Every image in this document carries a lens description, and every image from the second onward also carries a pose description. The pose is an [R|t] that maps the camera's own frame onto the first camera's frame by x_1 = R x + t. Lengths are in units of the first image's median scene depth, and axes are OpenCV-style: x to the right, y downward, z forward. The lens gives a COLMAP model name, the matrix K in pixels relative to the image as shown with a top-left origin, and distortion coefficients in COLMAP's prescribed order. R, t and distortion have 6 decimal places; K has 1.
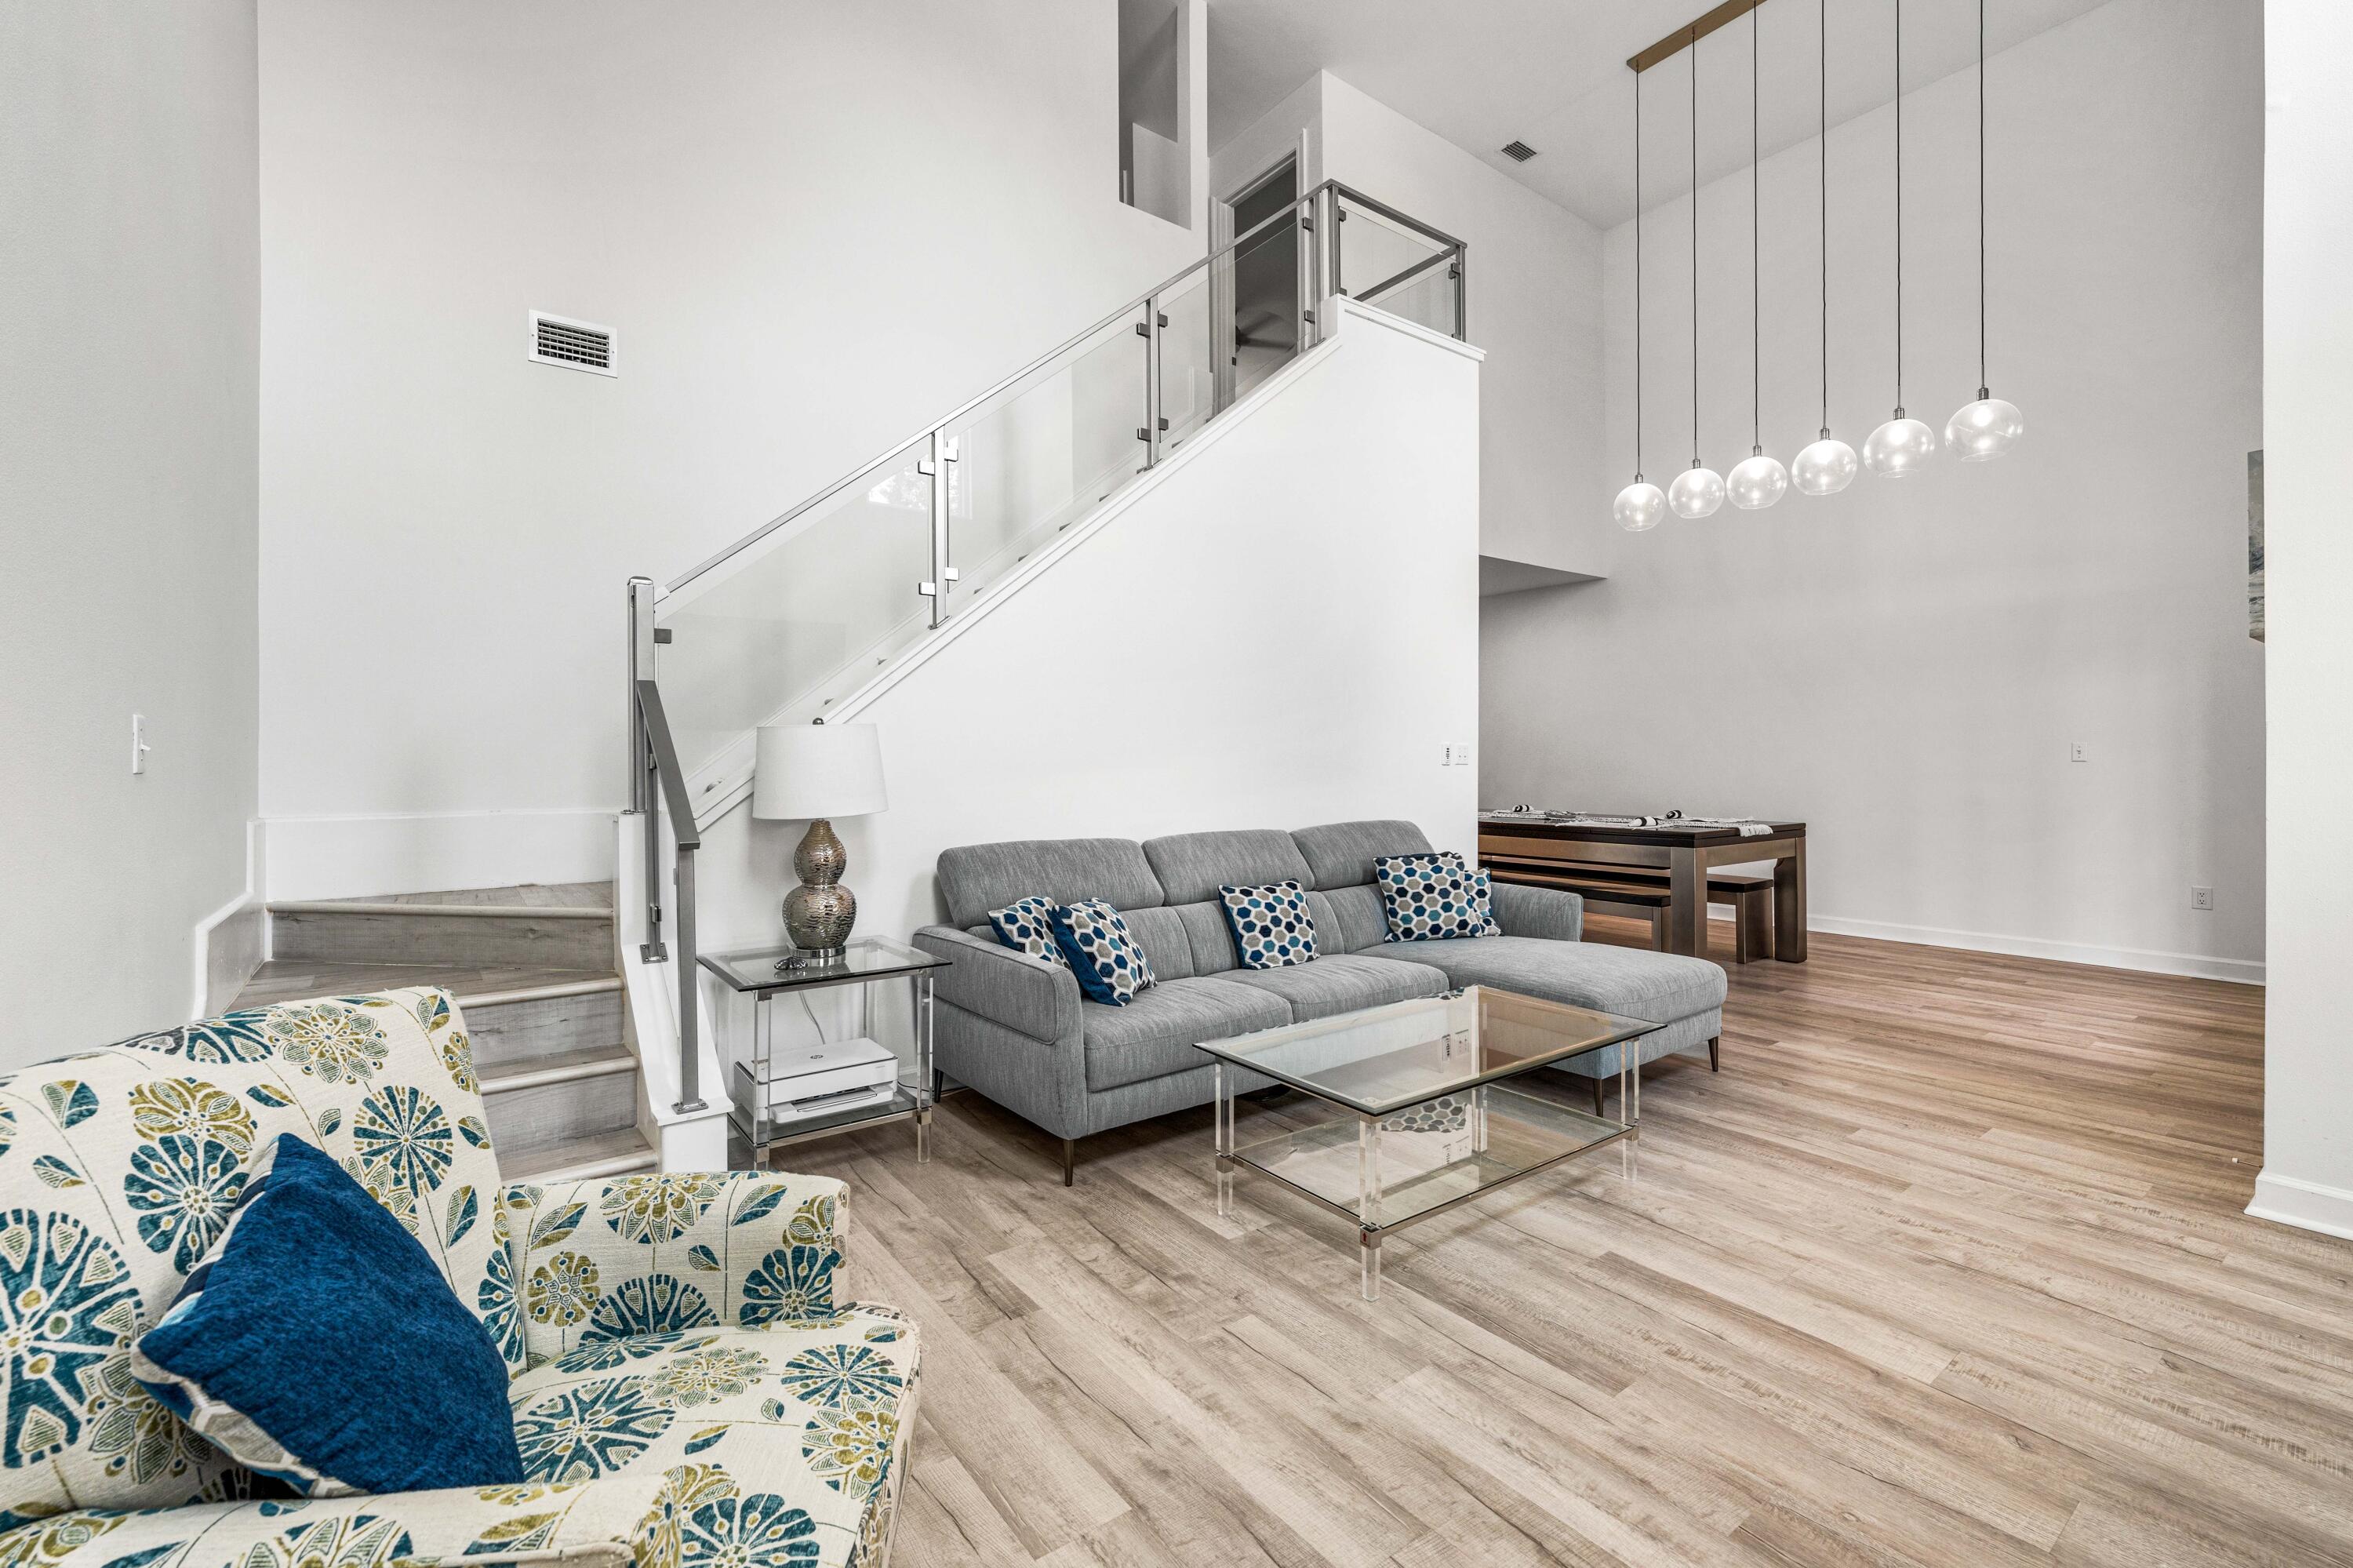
lens RADIAL K [[1052.3, 0, 1155.0], [0, 1052.3, 773.1], [0, 0, 1]] dist [-0.005537, -0.001705]
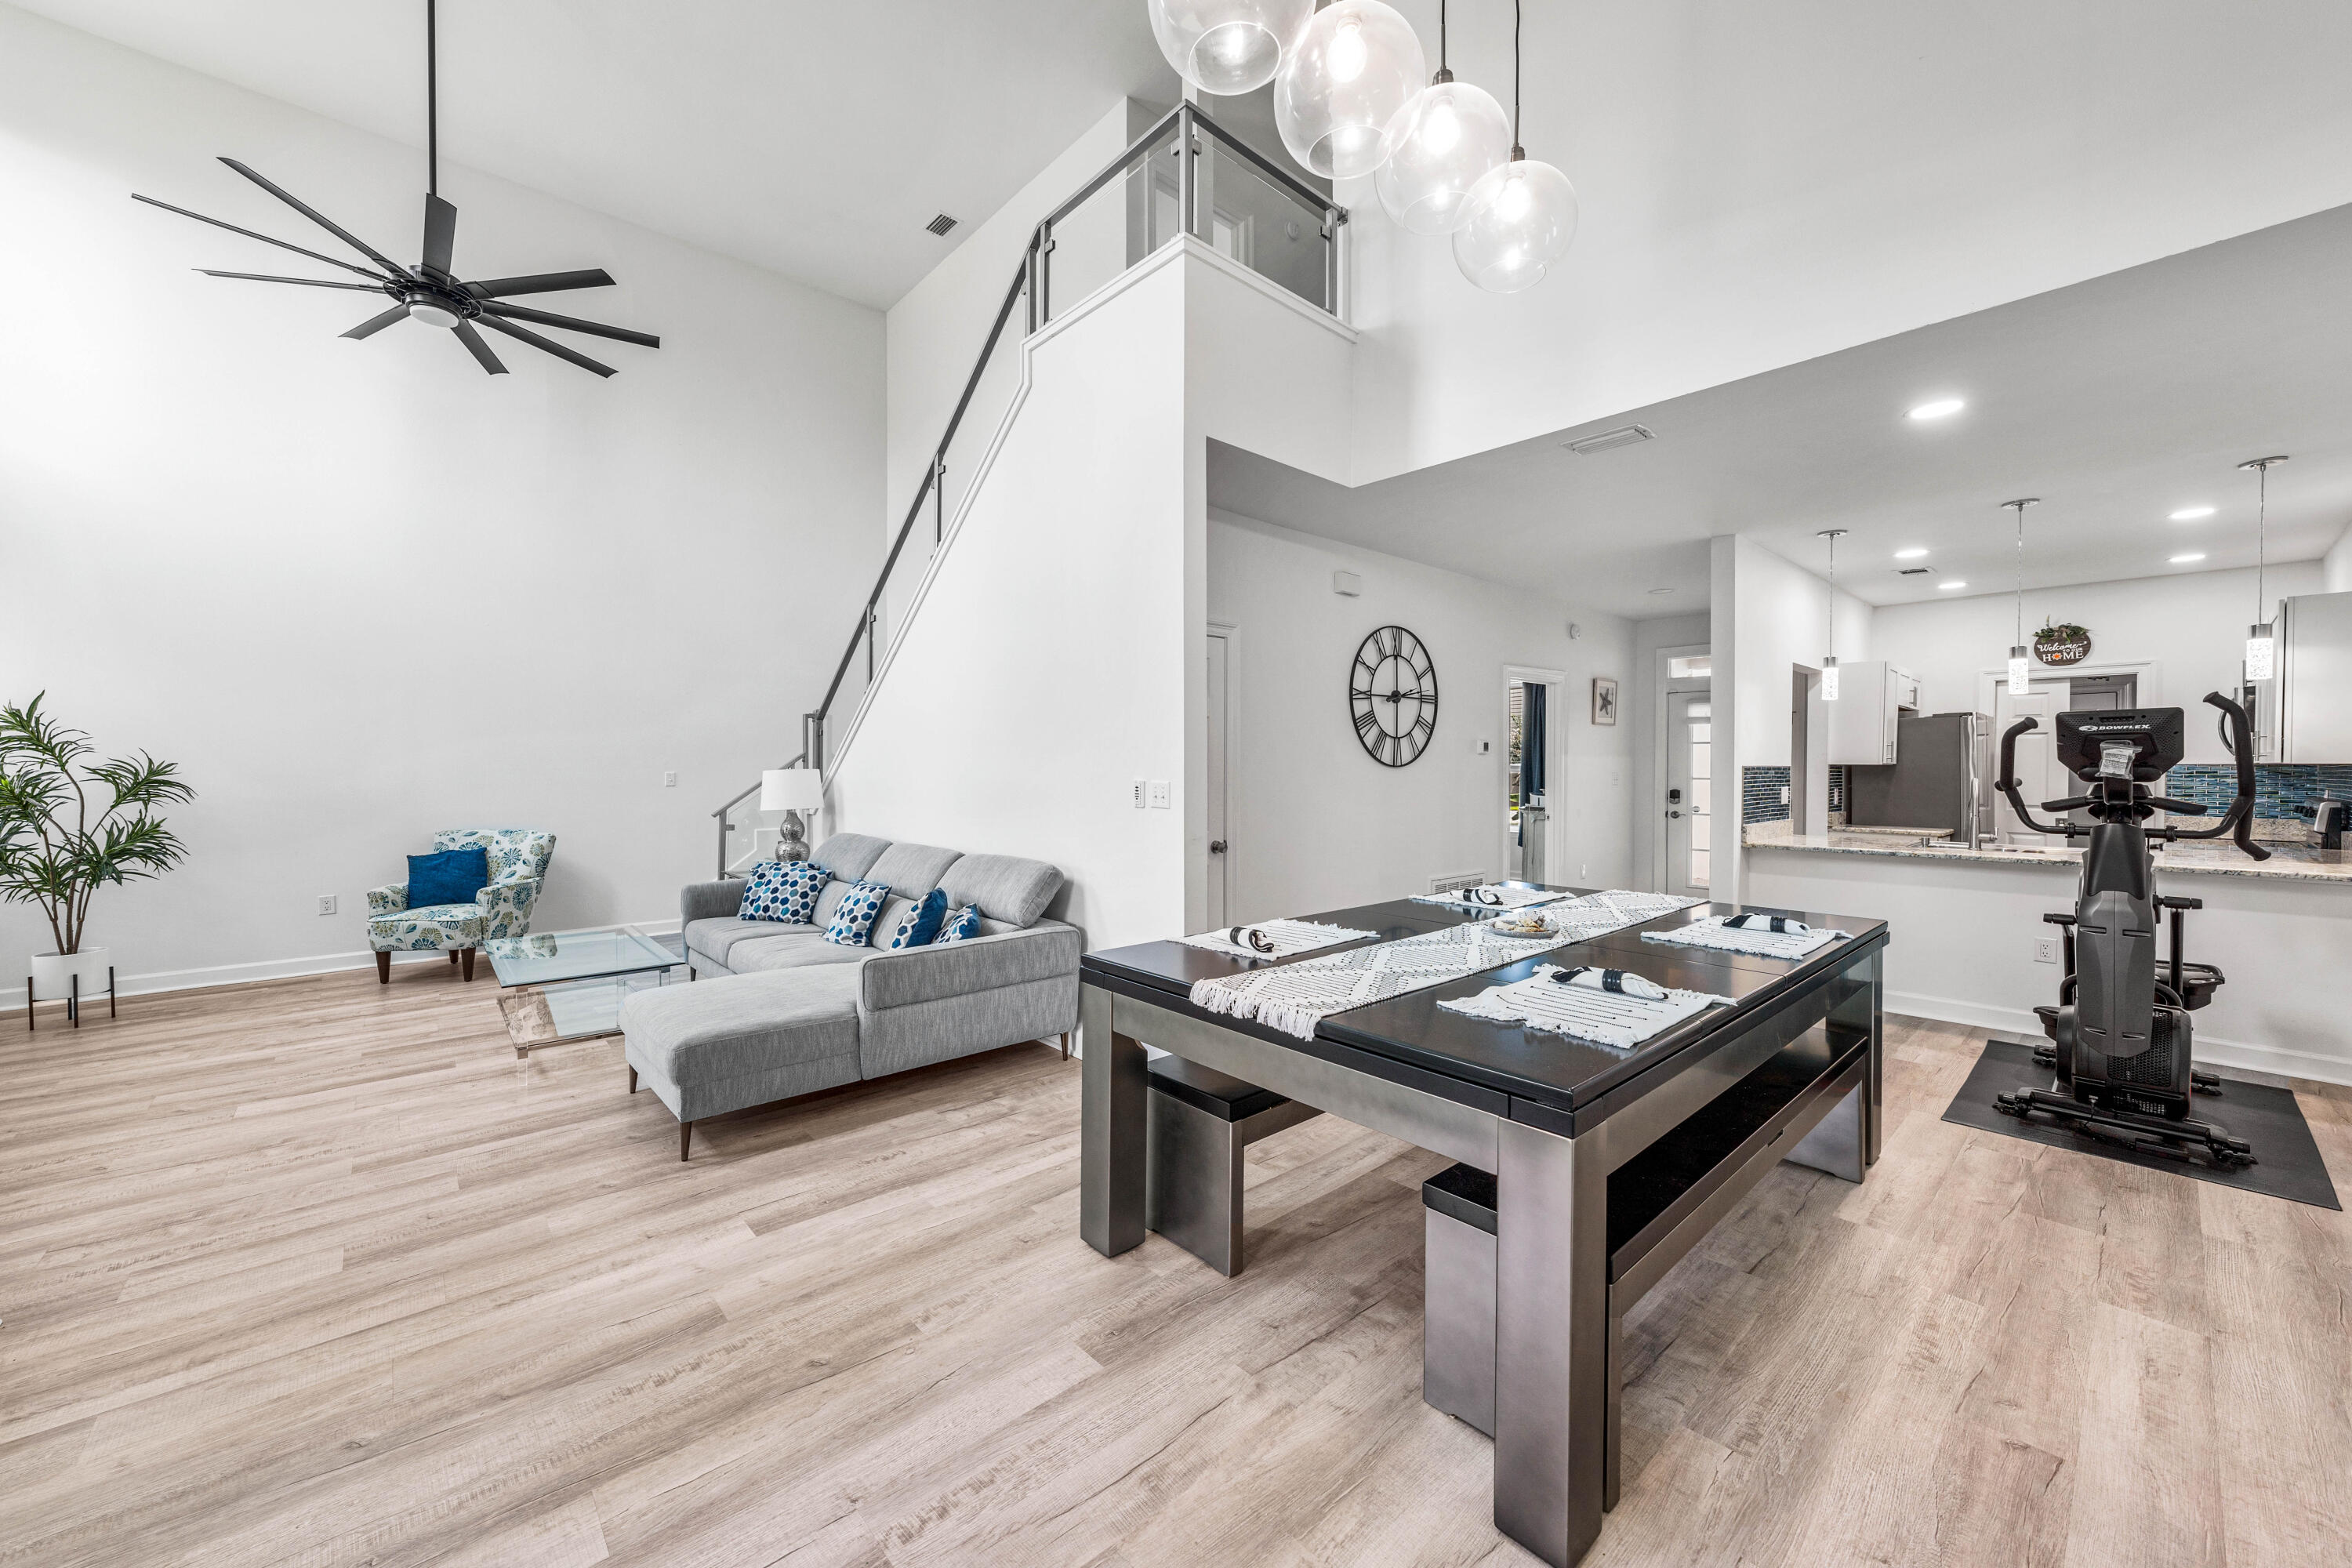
lens RADIAL K [[846.0, 0, 1157.5], [0, 846.0, 774.8], [0, 0, 1]] dist [-0.006129, 0.001577]
pose [[0.089449, 0.020568, -0.995779, 1.942056], [-0.009889, 0.999756, 0.019762, -0.095633], [0.995942, 0.008080, 0.089631, 2.026055]]
